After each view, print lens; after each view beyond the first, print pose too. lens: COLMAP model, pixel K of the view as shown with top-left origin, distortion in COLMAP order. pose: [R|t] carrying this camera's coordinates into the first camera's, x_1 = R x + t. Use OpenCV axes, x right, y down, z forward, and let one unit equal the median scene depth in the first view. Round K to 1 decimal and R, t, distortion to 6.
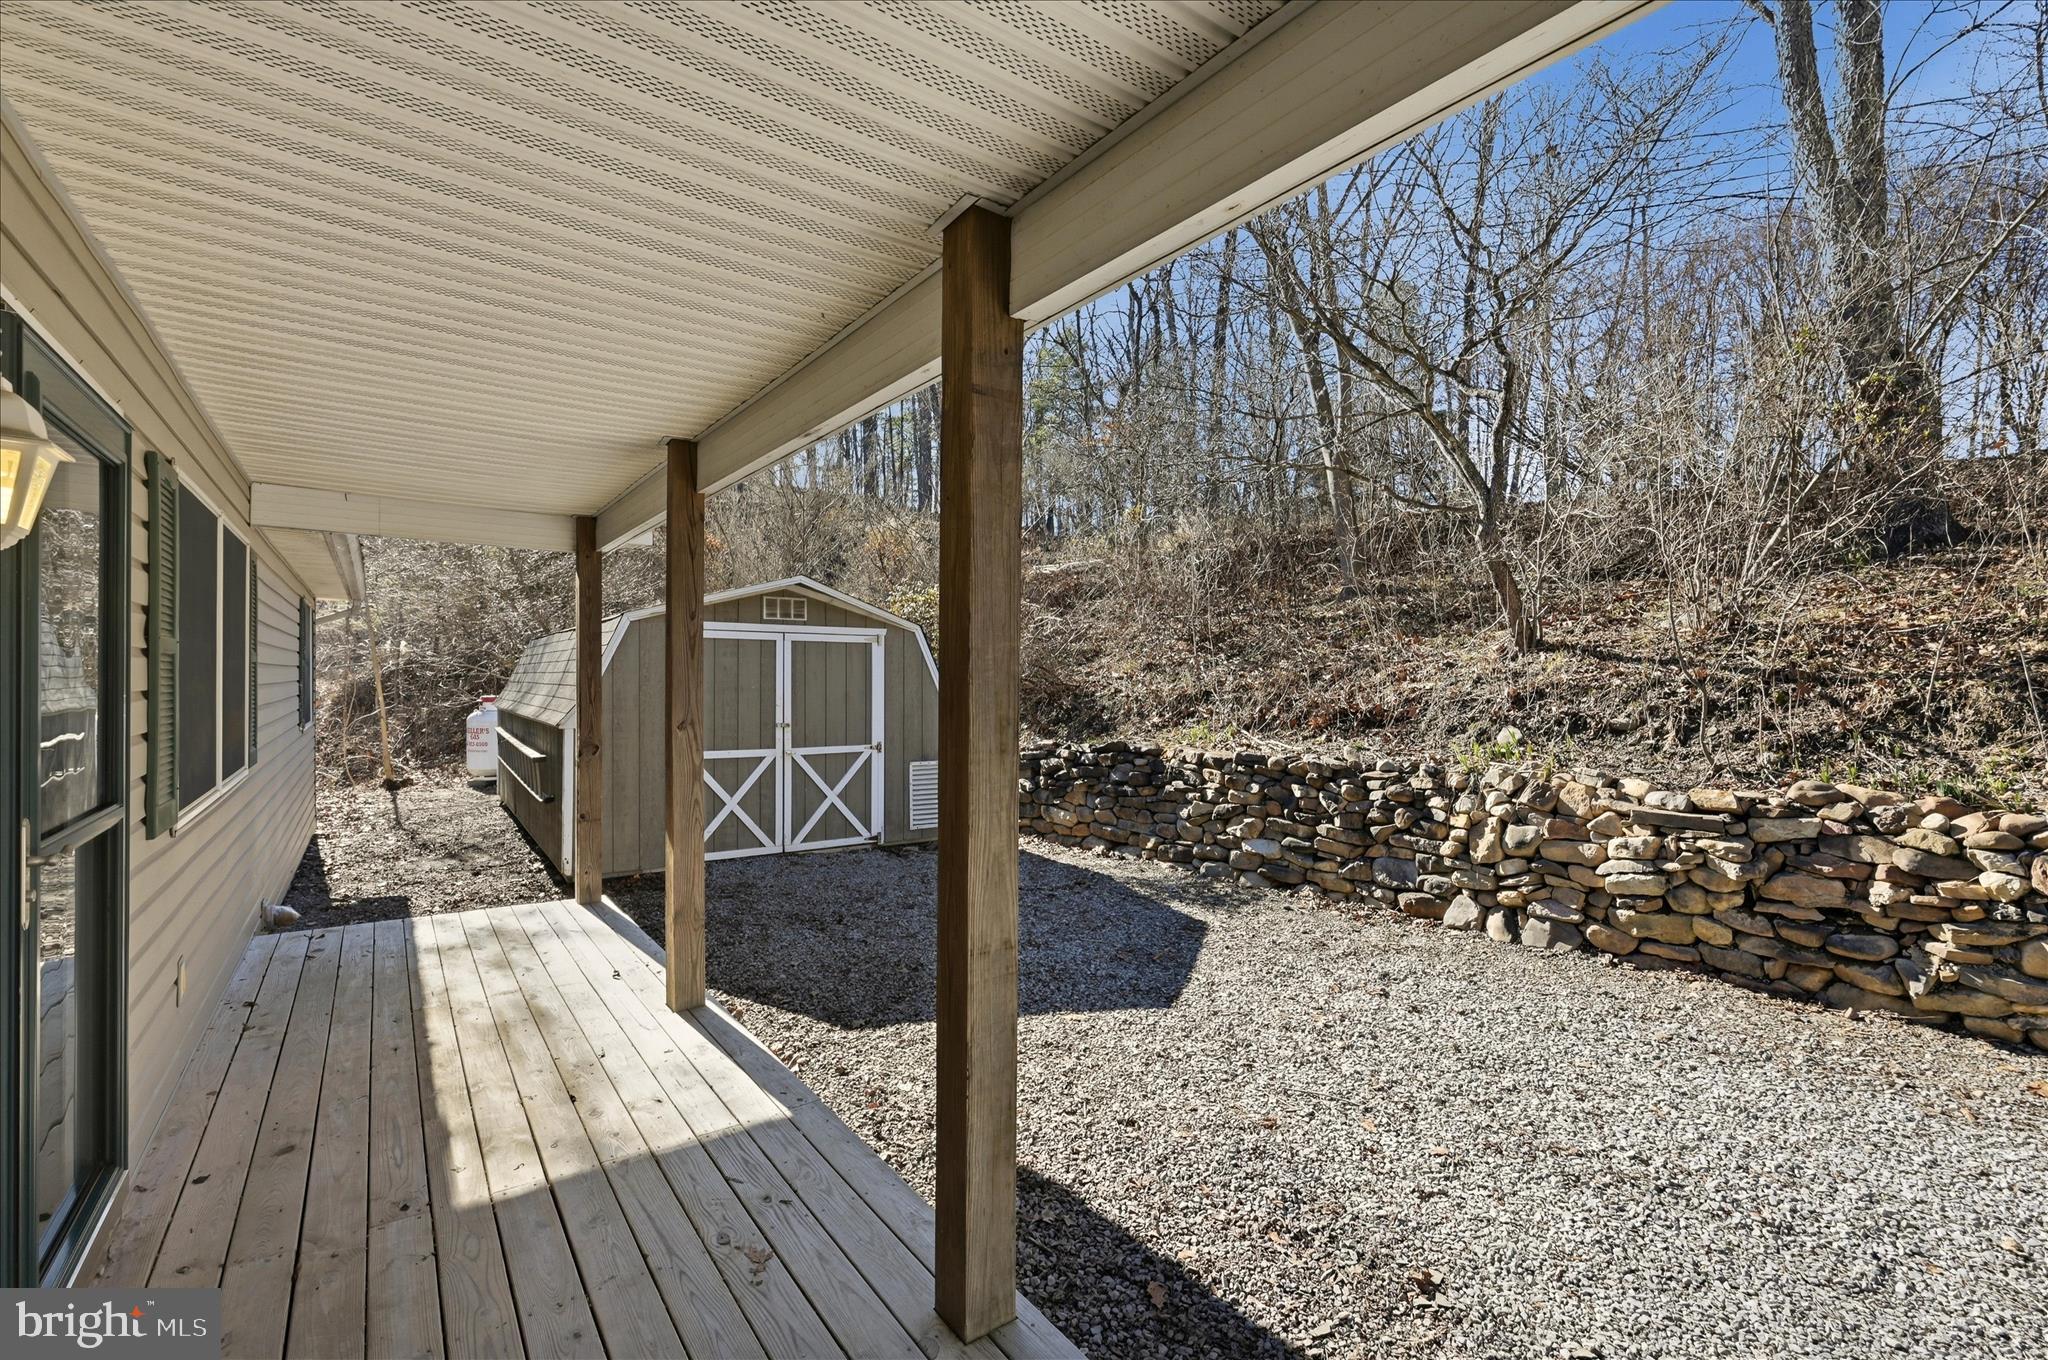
lens RADIAL K [[904.9, 0, 1023.5], [0, 904.9, 681.2], [0, 0, 1]] dist [-0.000302, -0.000035]
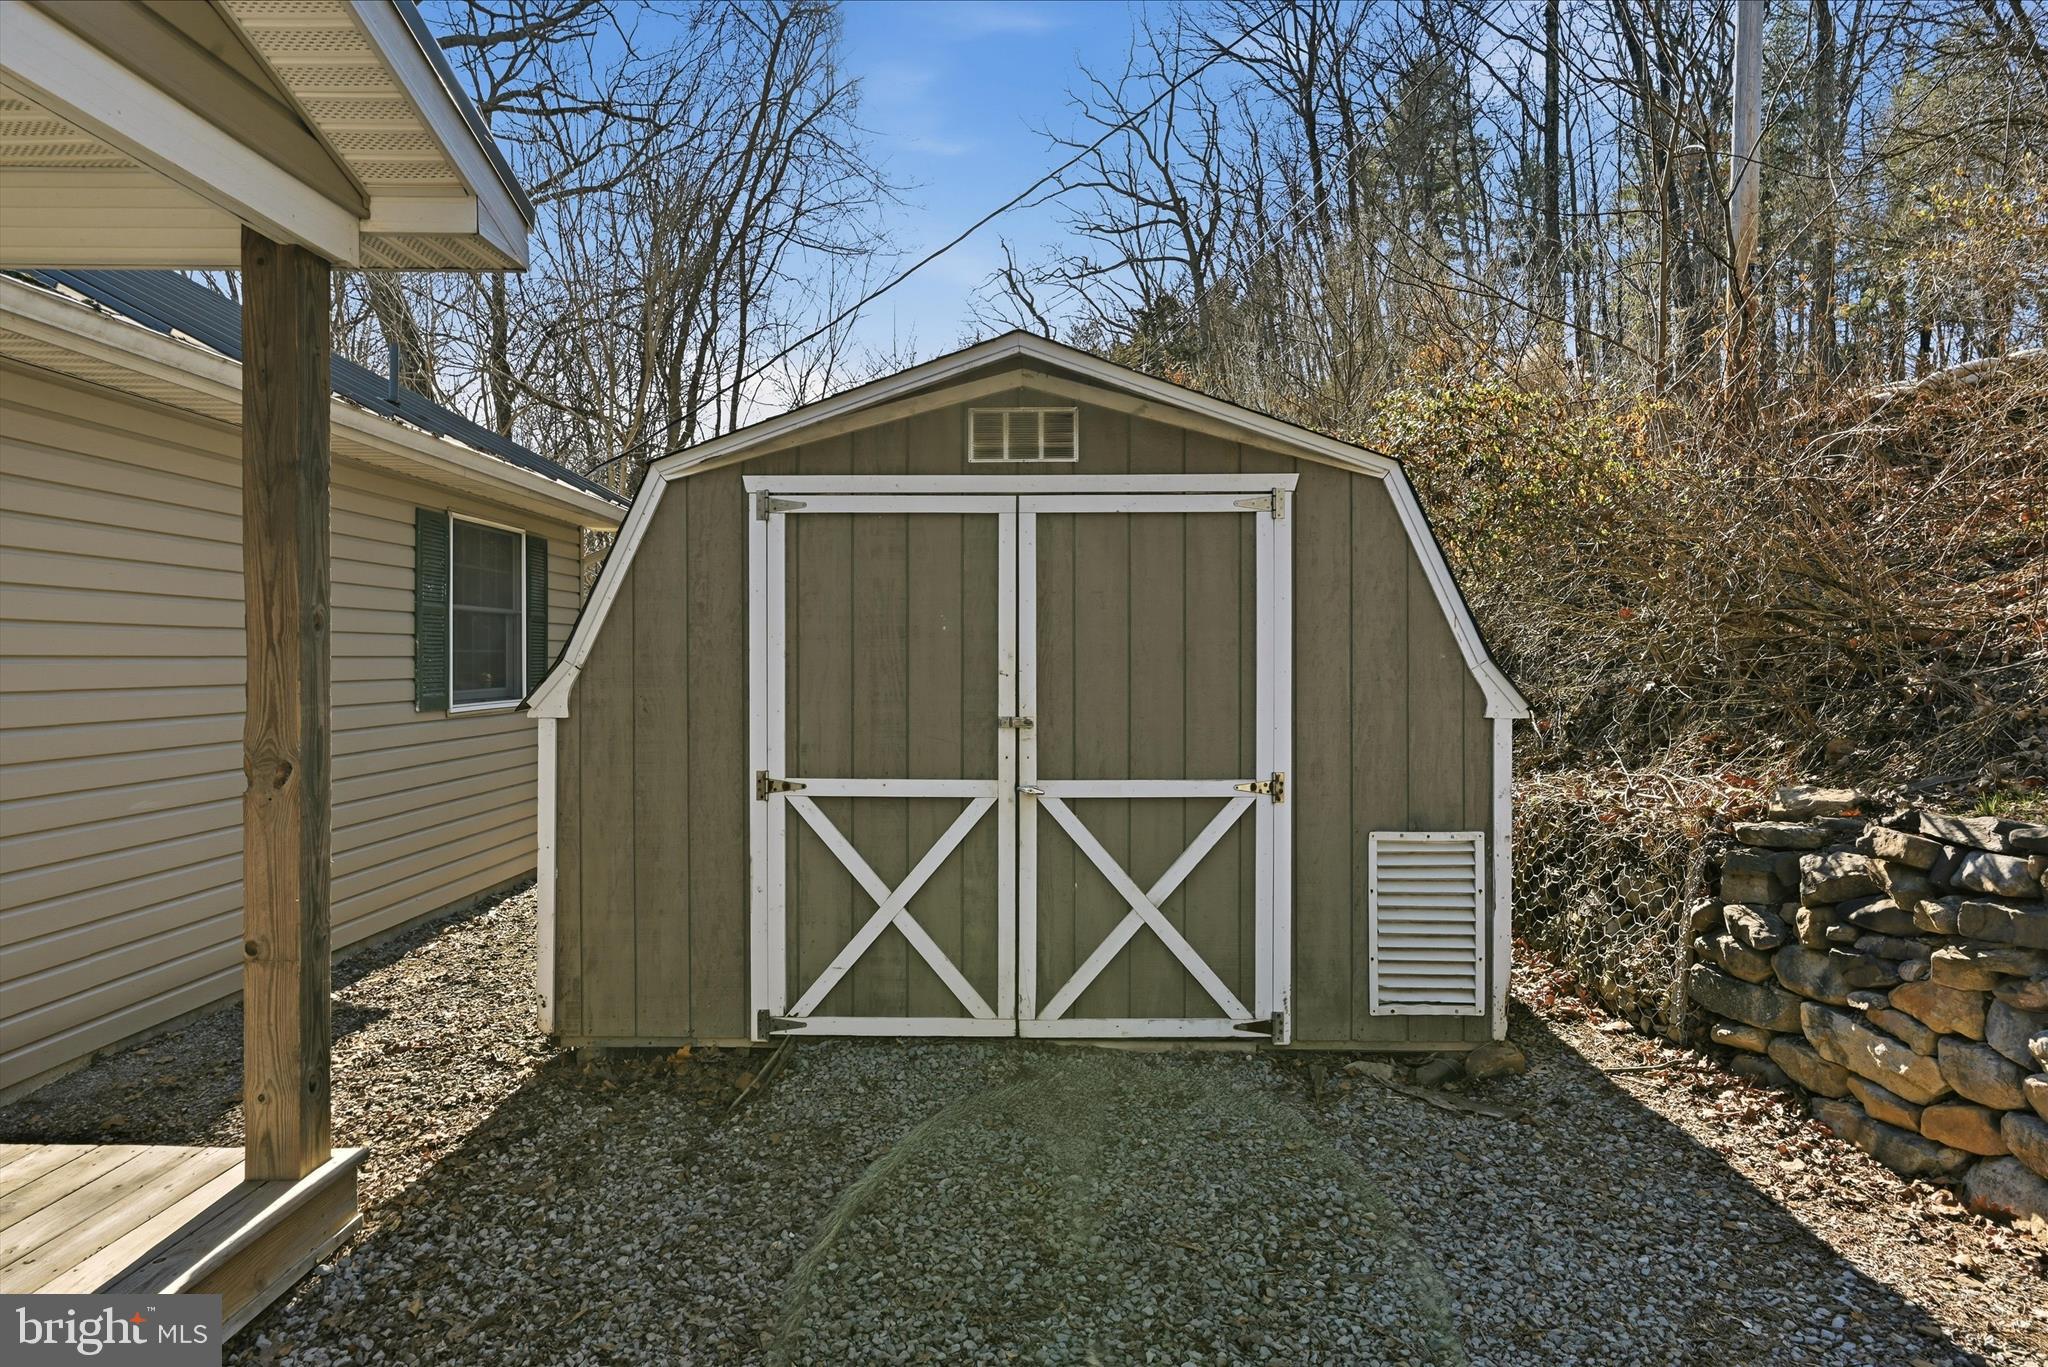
lens RADIAL K [[1171.2, 0, 1024.9], [0, 1171.2, 672.2], [0, 0, 1]] dist [-0.002209, -0.000391]
pose [[0.809106, -0.000644, -0.587663, 0.042499], [0.002068, 0.999996, 0.001751, 0.023874], [0.587659, -0.002631, 0.809104, 0.547519]]
